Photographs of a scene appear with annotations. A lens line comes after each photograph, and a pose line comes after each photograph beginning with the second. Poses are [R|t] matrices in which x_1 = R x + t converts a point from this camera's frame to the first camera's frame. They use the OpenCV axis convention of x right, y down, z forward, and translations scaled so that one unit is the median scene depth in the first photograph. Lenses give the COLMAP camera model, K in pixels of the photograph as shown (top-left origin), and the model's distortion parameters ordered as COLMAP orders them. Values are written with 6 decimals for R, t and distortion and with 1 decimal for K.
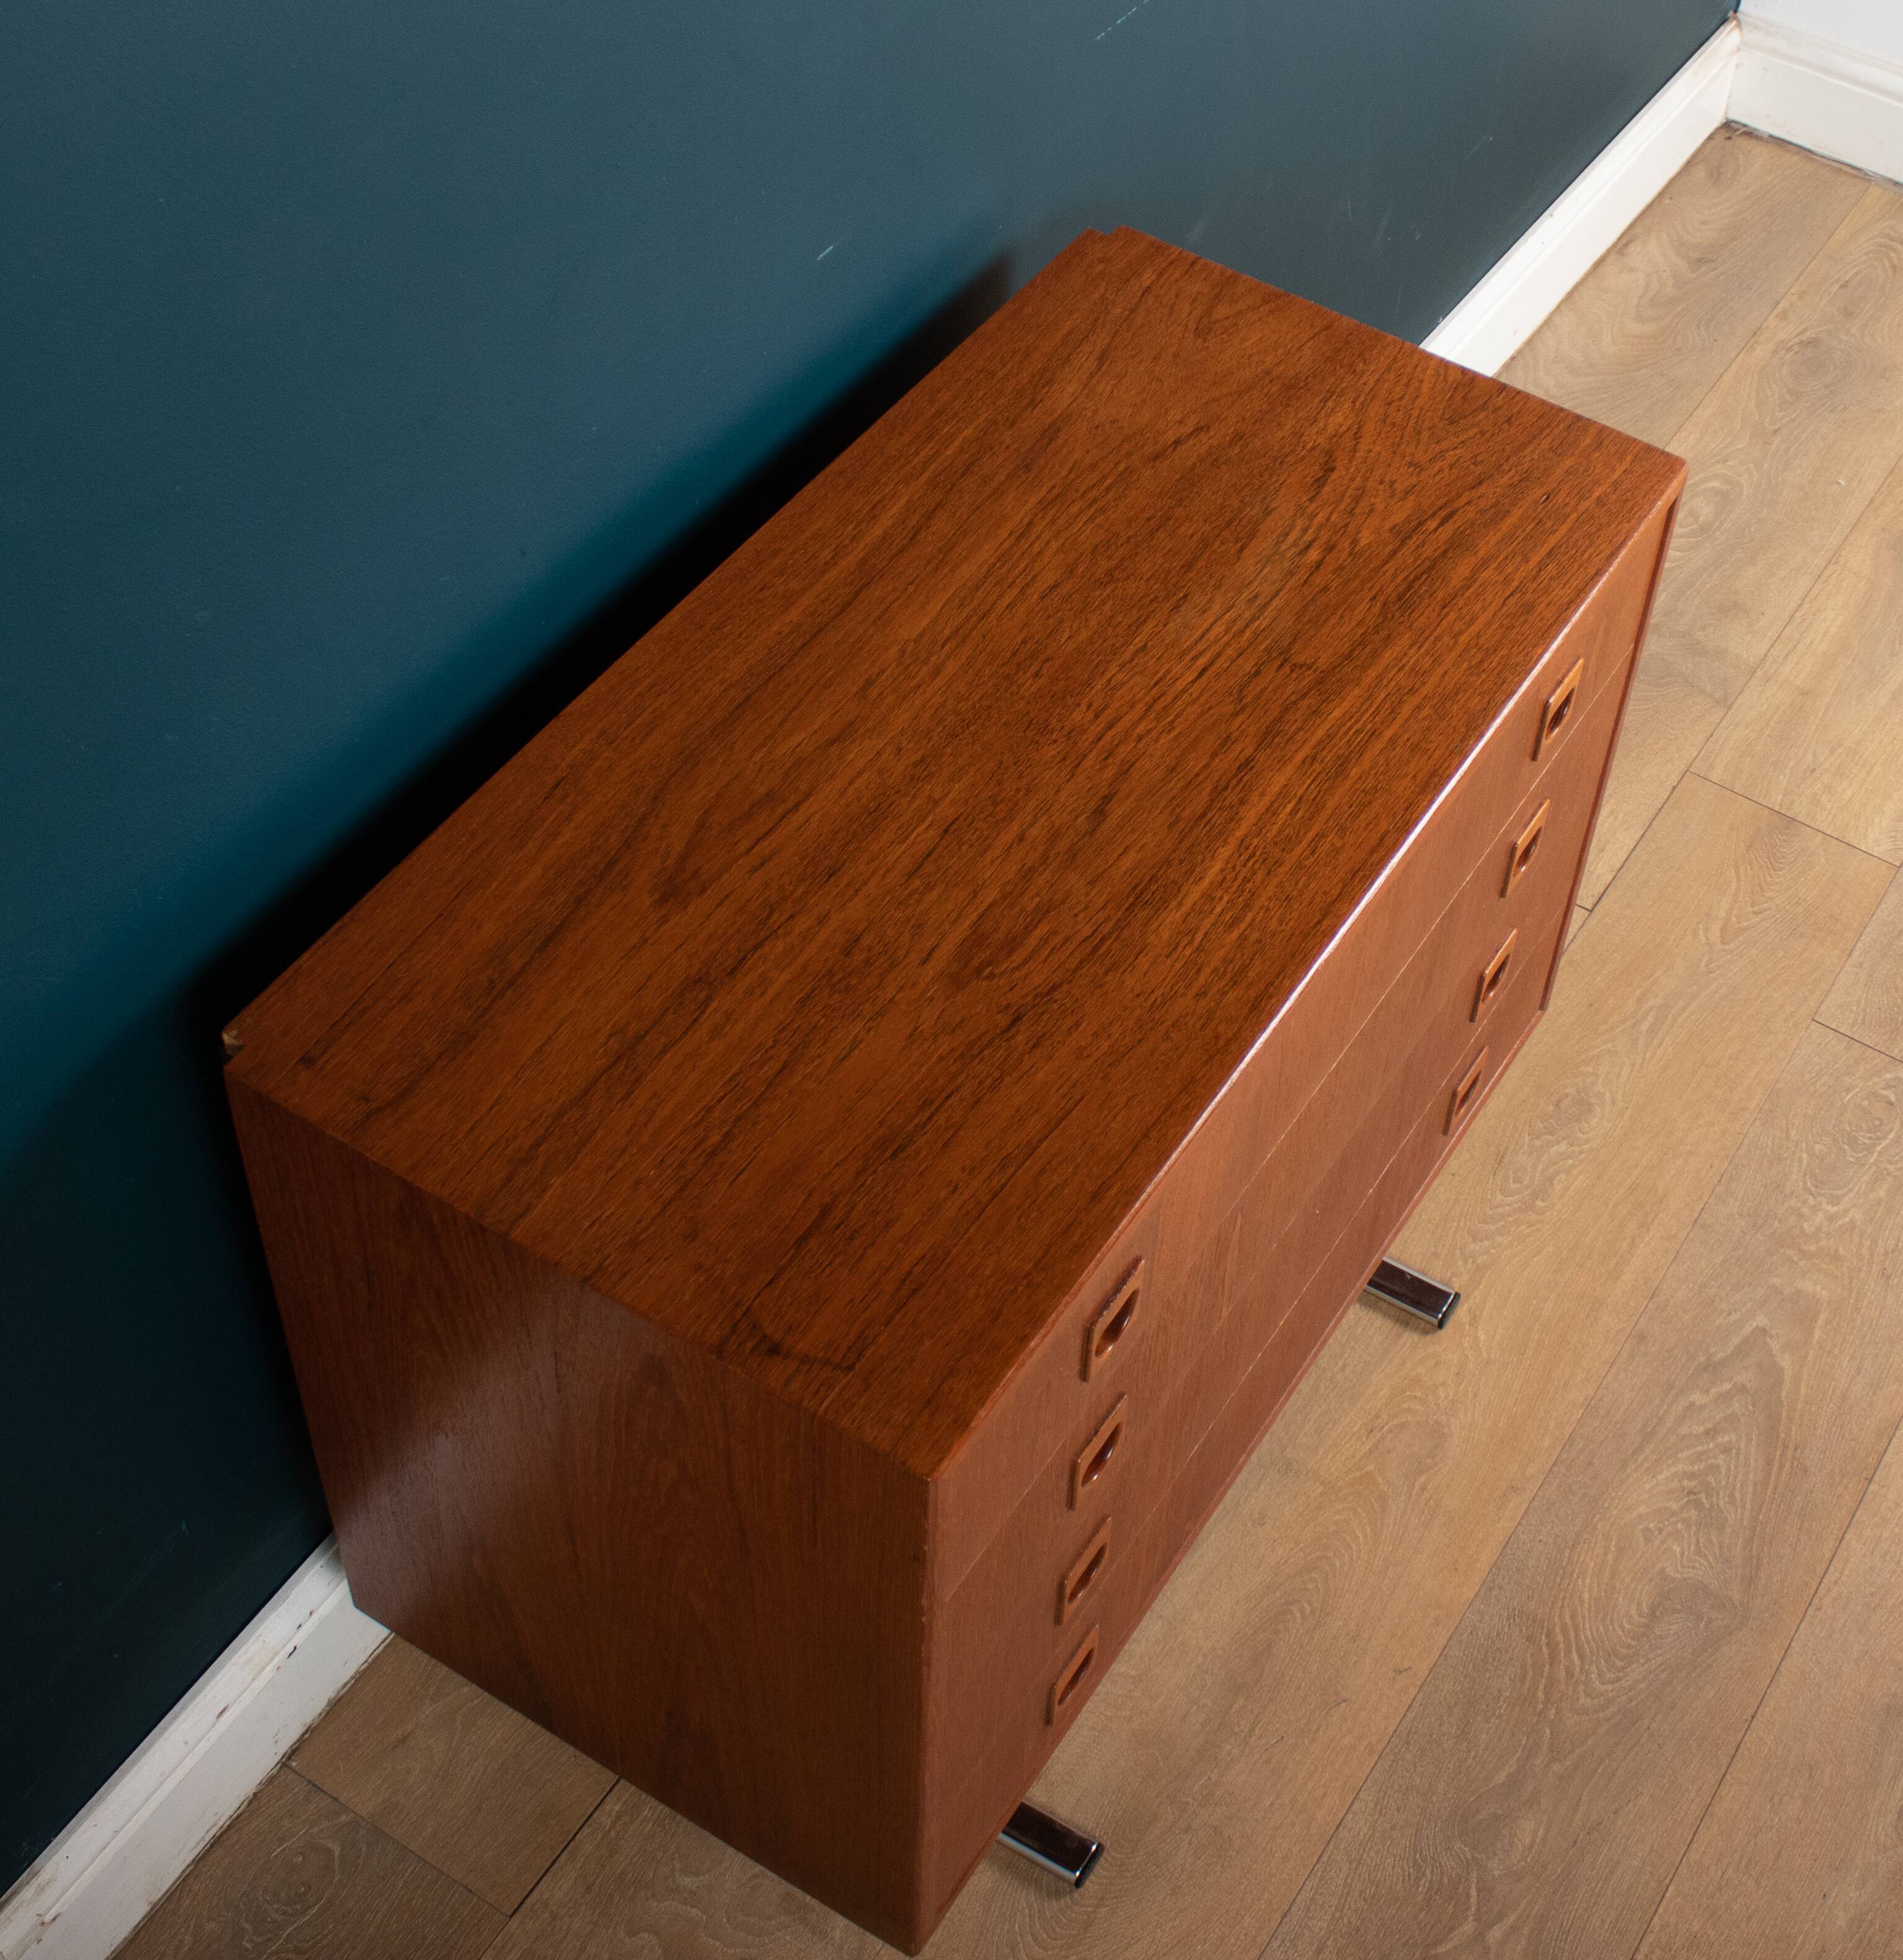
lens RADIAL K [[2938.0, 0, 1142.9], [0, 2938.0, 715.5], [0, 0, 1]] dist [-0.136592, 0.000000]
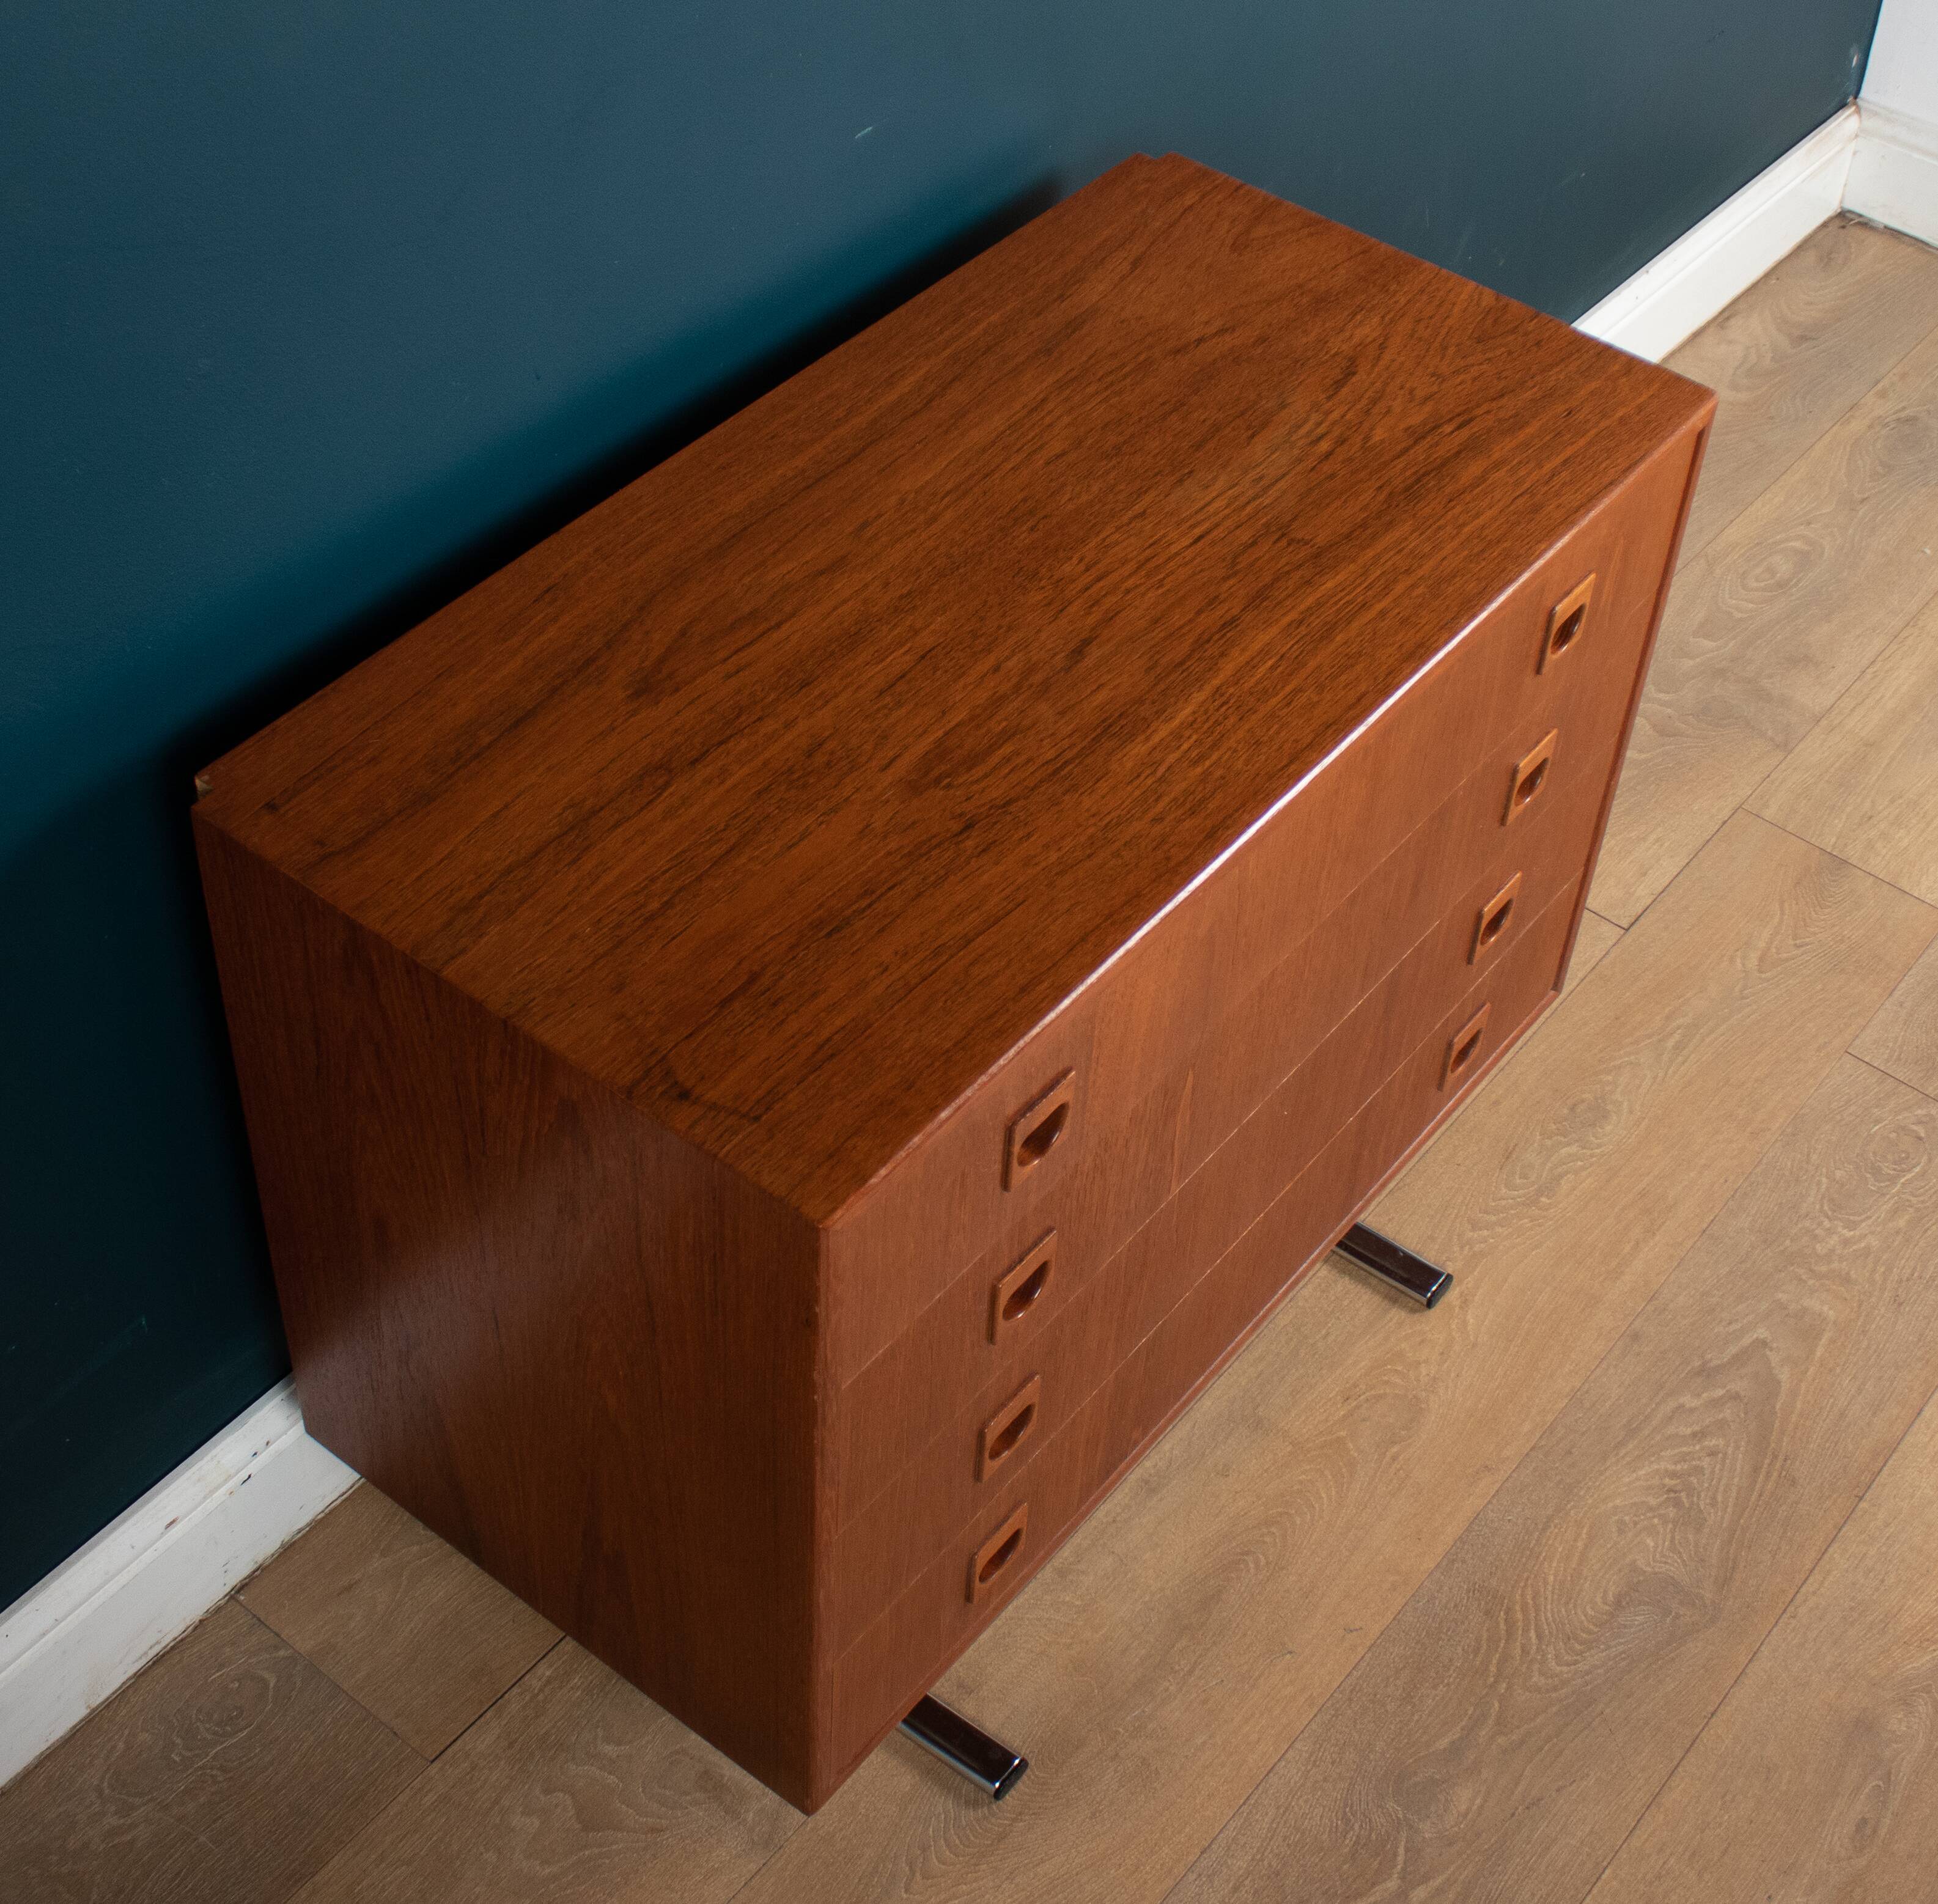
lens RADIAL K [[2904.7, 0, 925.8], [0, 2904.7, 836.5], [0, 0, 1]] dist [-0.136592, 0.000000]
pose [[0.989570, 0.070625, -0.125552, 0.055673], [-0.074489, 0.996874, -0.026351, 0.111401], [0.123298, 0.035428, 0.991737, 0.013343]]
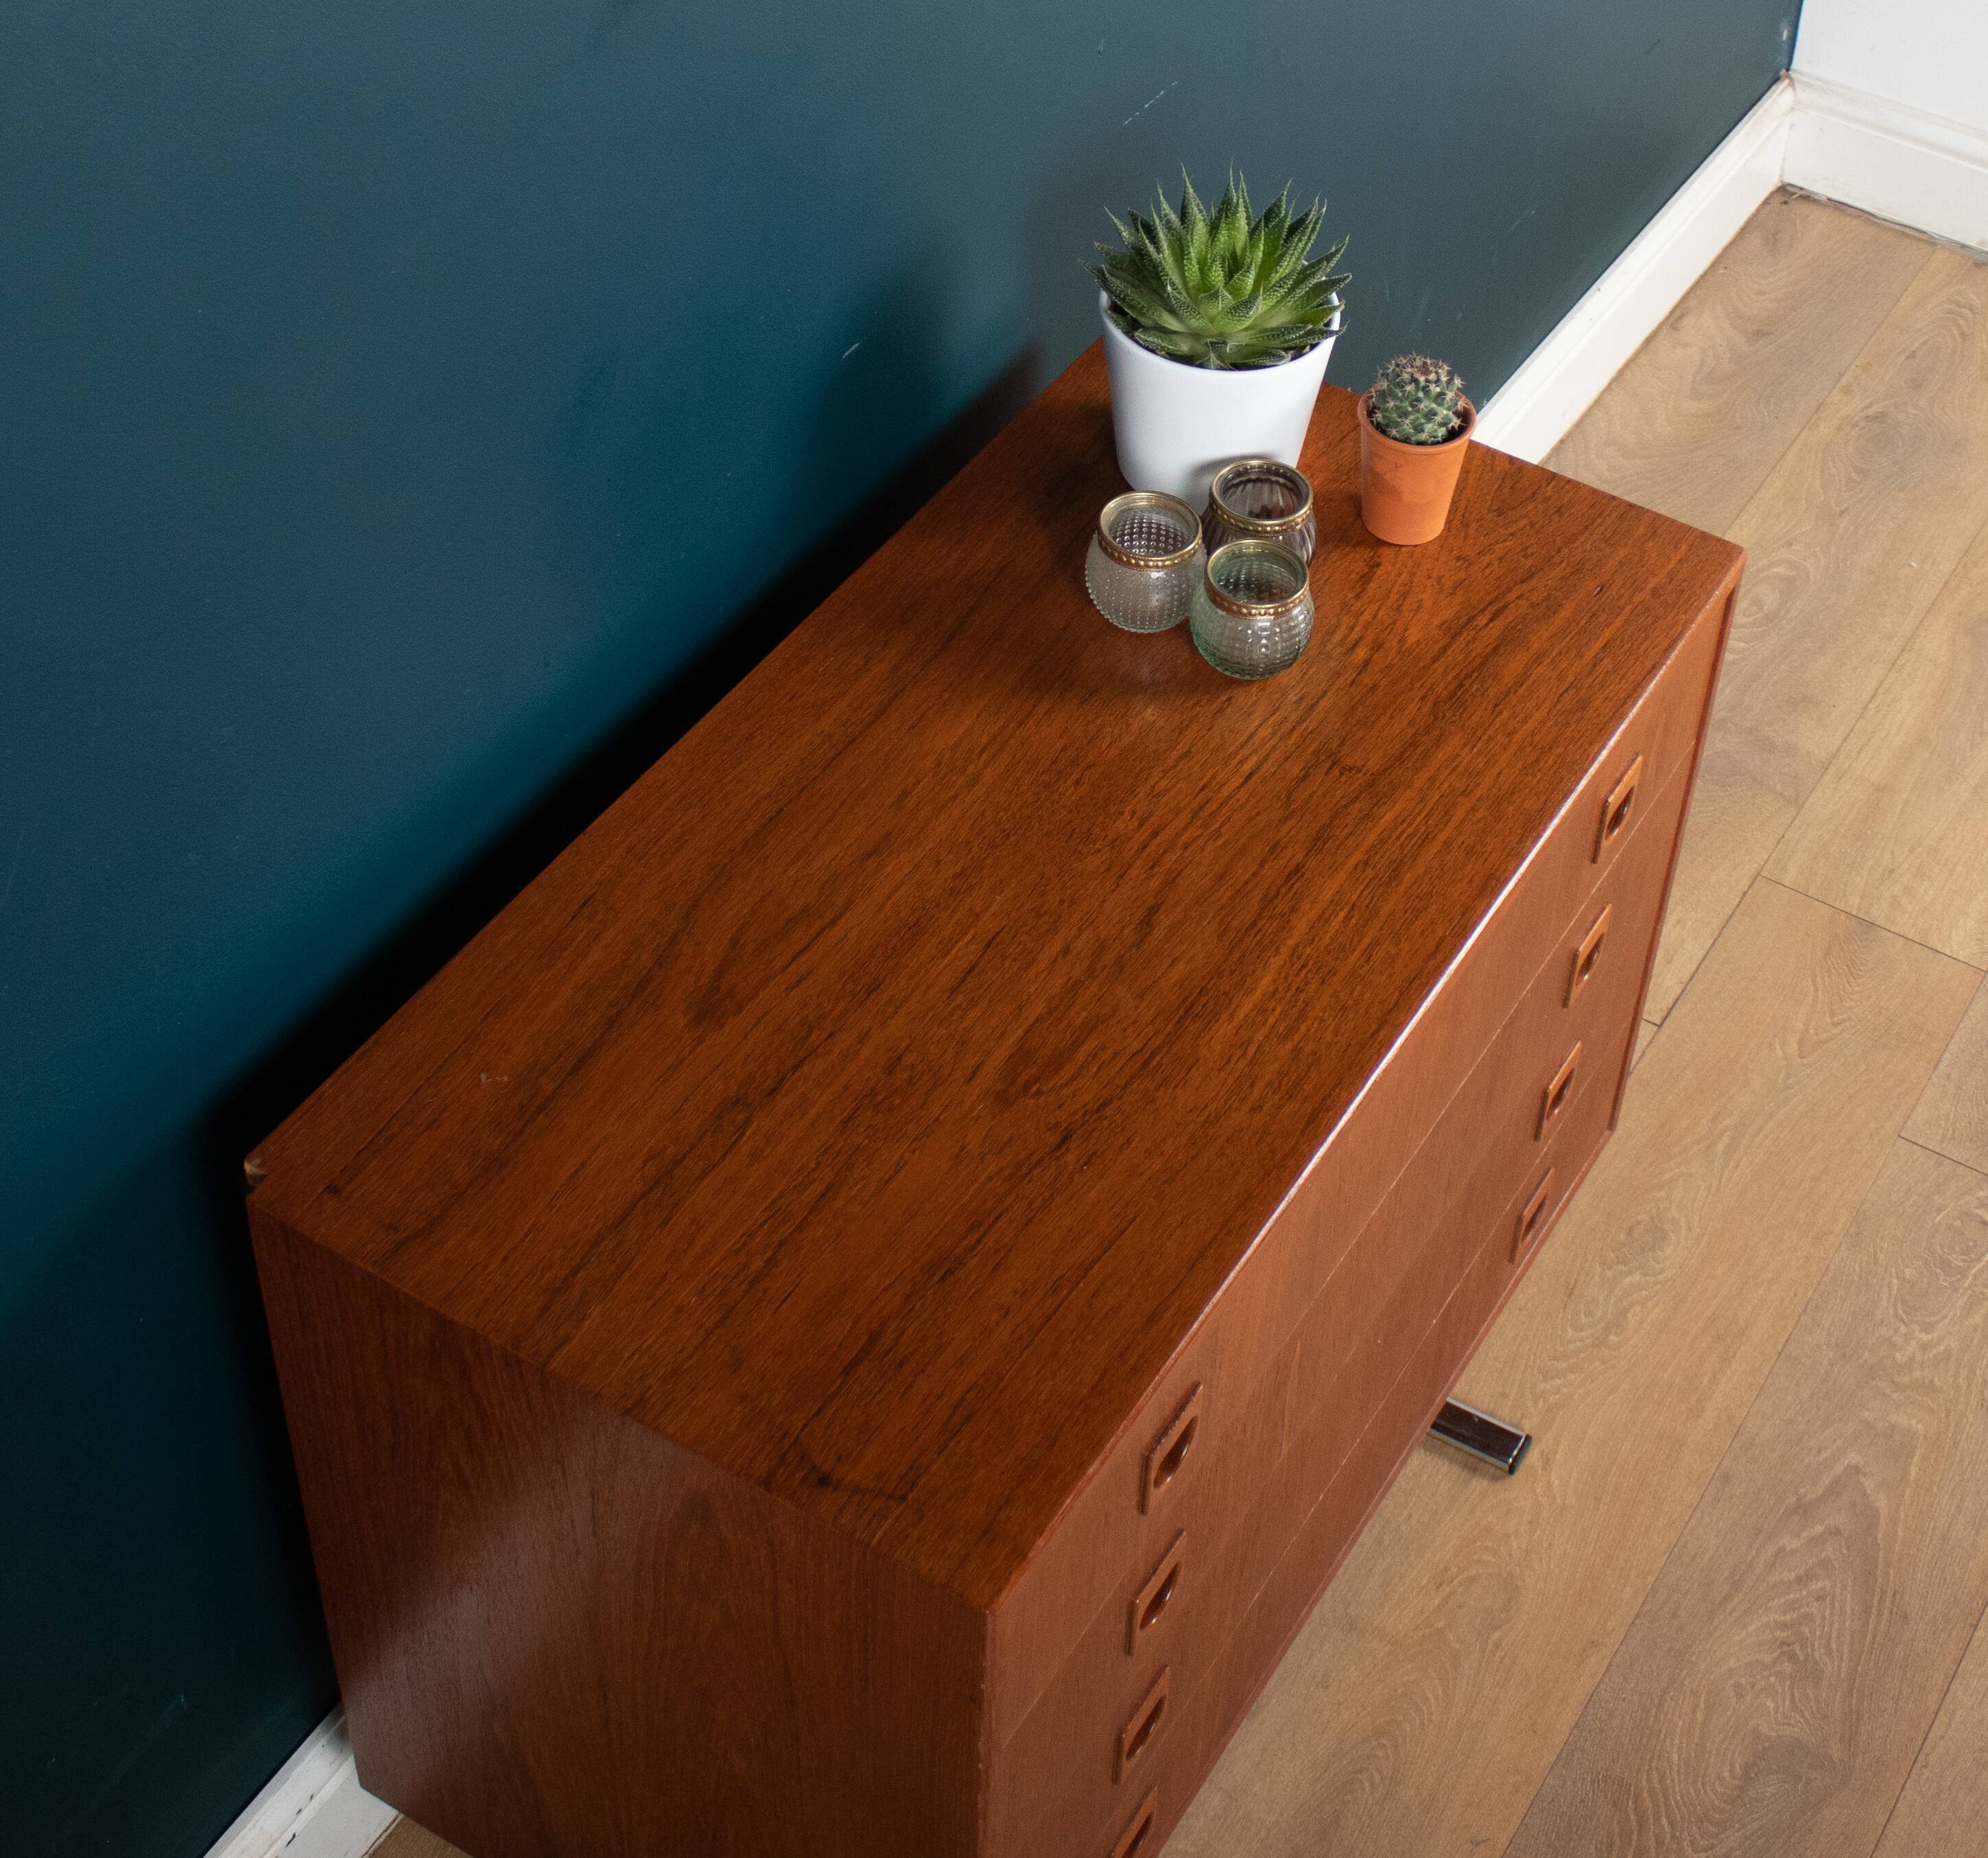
lens RADIAL K [[3265.4, 0, 1205.6], [0, 3265.4, 494.4], [0, 0, 1]] dist [-0.133781, 0.000000]
pose [[0.999760, -0.015967, 0.015019, -0.008103], [0.017441, 0.994454, -0.103715, 0.003765], [-0.013280, 0.103952, 0.994494, -0.073574]]
